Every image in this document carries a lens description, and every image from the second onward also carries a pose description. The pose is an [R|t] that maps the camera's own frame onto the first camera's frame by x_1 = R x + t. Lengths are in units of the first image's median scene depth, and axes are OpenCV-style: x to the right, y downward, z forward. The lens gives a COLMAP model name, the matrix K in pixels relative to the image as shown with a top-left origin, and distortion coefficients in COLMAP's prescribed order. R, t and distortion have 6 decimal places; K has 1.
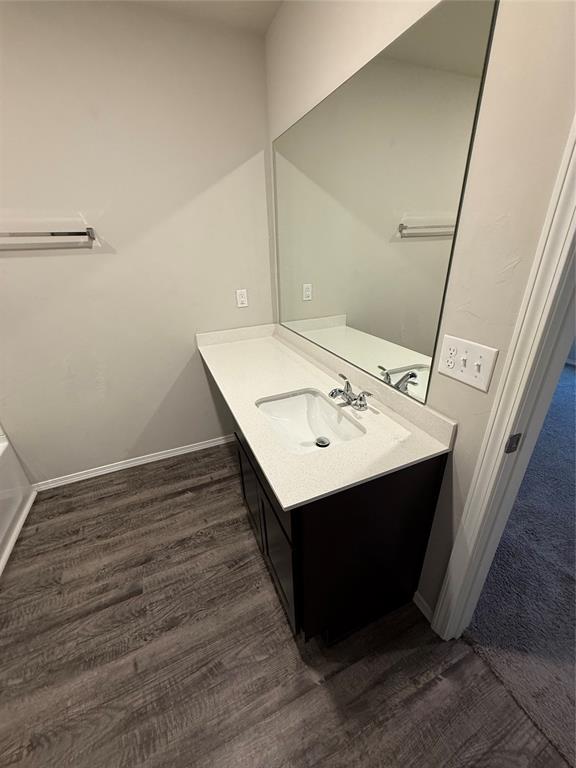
lens RADIAL K [[305.9, 0, 288.2], [0, 305.9, 383.6], [0, 0, 1]] dist [-0.000180, 0.000517]
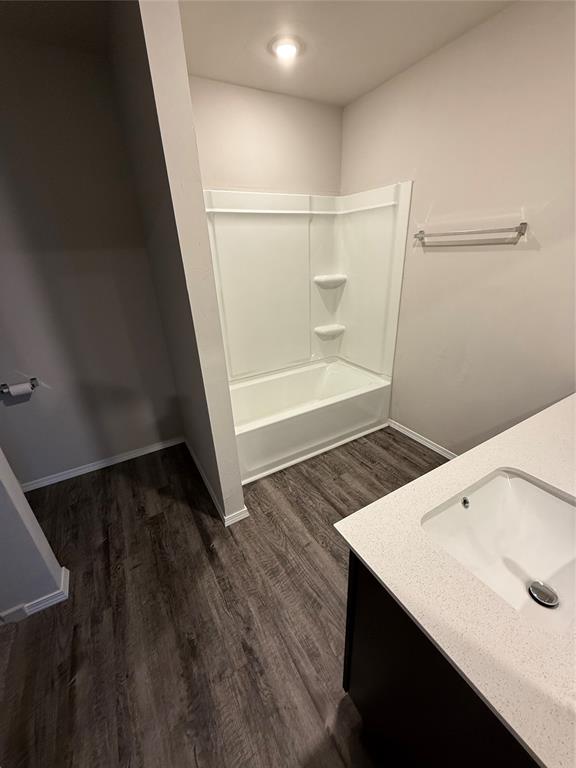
lens RADIAL K [[305.9, 0, 287.0], [0, 305.9, 384.5], [0, 0, 1]] dist [-0.000180, 0.000517]
pose [[0.117491, 0.427543, -0.896327, 0.346628], [-0.380694, 0.853016, 0.356982, -0.147171], [0.917206, 0.299285, 0.262985, 0.237459]]
